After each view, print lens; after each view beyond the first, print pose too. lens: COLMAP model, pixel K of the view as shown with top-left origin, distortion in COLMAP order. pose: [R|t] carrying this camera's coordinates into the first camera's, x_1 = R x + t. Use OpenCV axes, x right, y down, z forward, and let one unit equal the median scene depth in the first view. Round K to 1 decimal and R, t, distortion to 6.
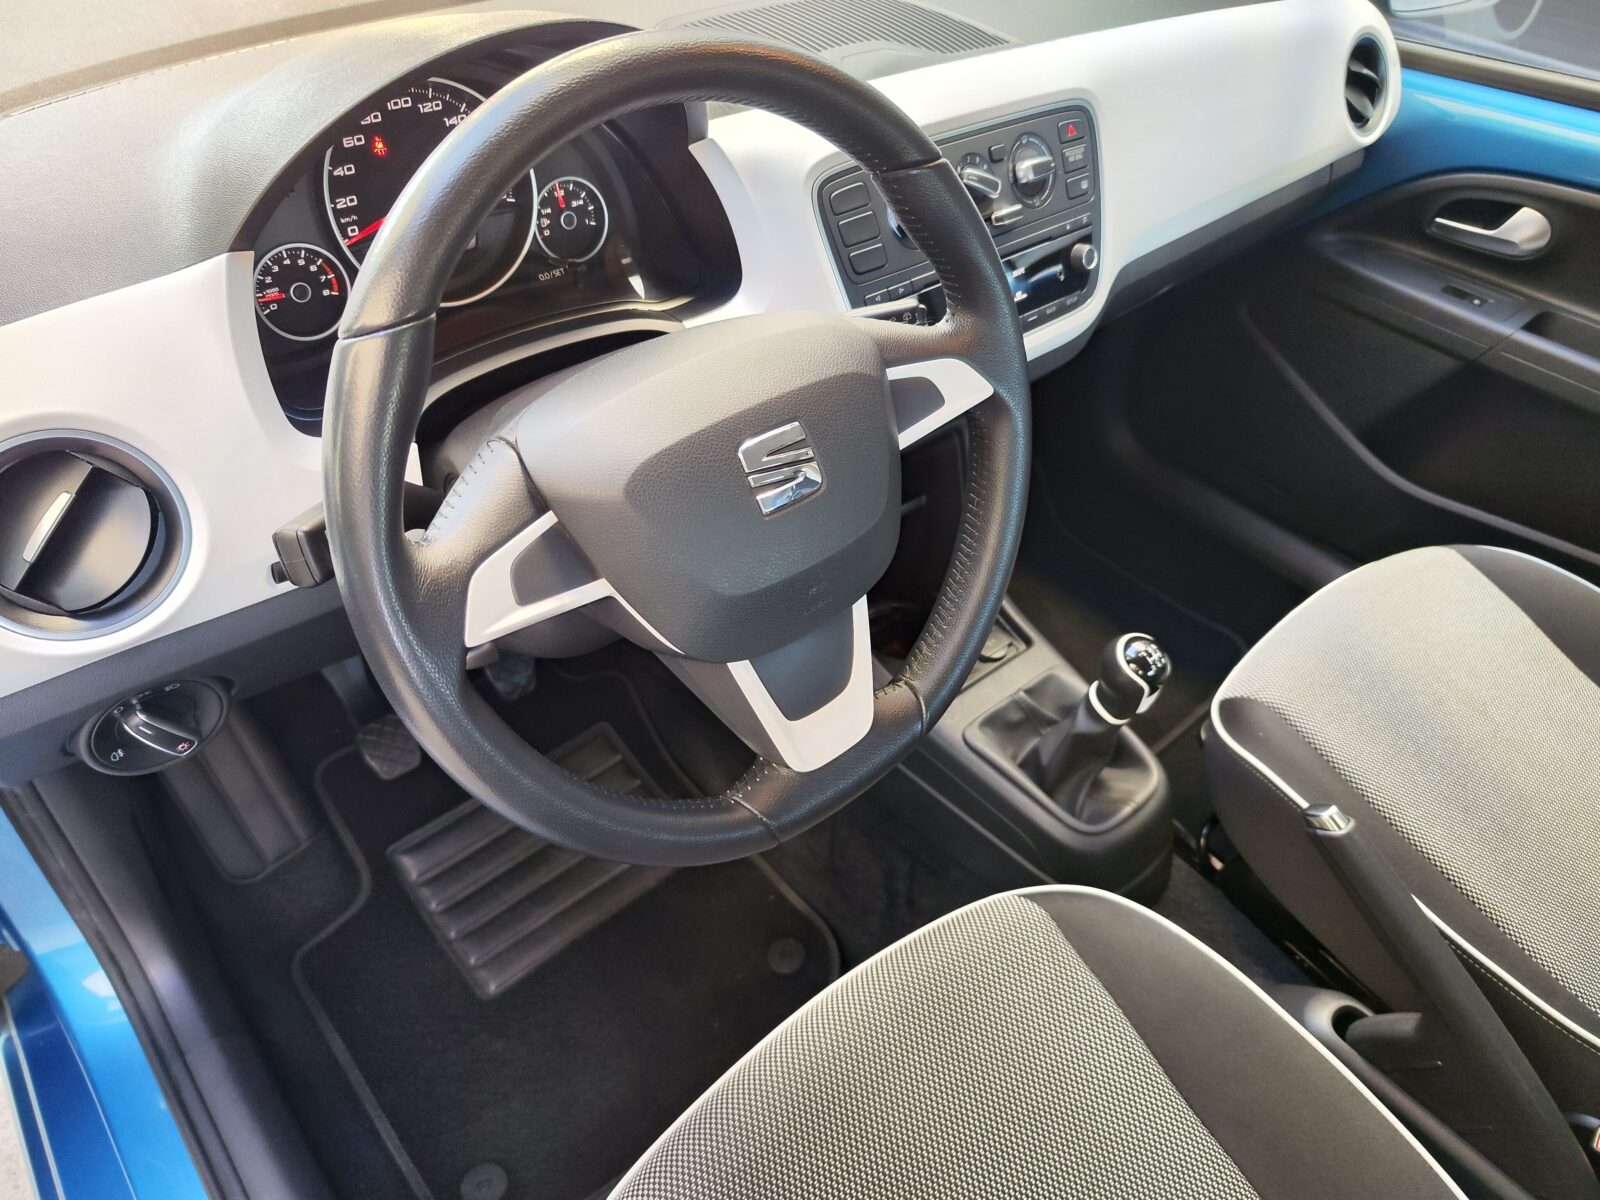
lens RADIAL K [[1080.1, 0, 790.8], [0, 1080.1, 593.2], [0, 0, 1]] dist [-0.010524, 0.000150]
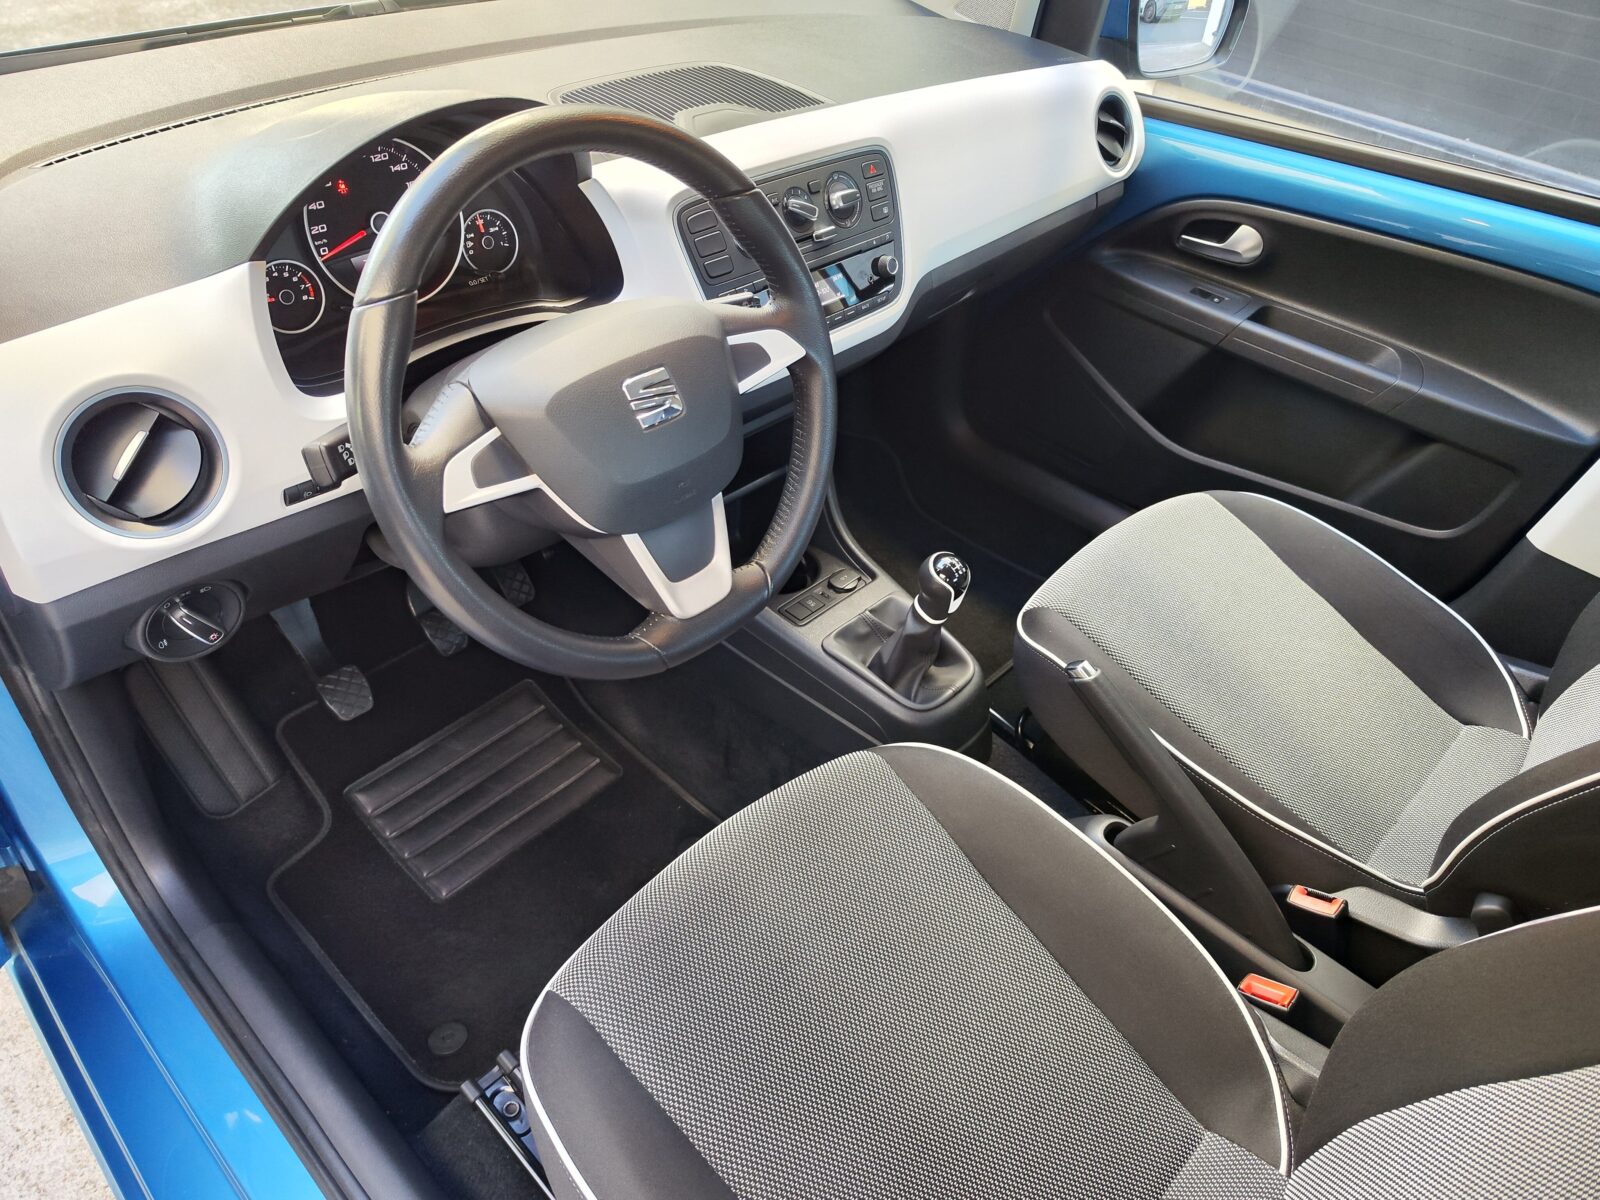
lens RADIAL K [[1080.1, 0, 809.0], [0, 1080.1, 604.6], [0, 0, 1]] dist [-0.010524, 0.000150]
pose [[0.993847, -0.050693, 0.098484, 0.027155], [0.053201, 0.998319, -0.023008, 0.131177], [-0.097152, 0.028106, 0.994873, -0.297288]]
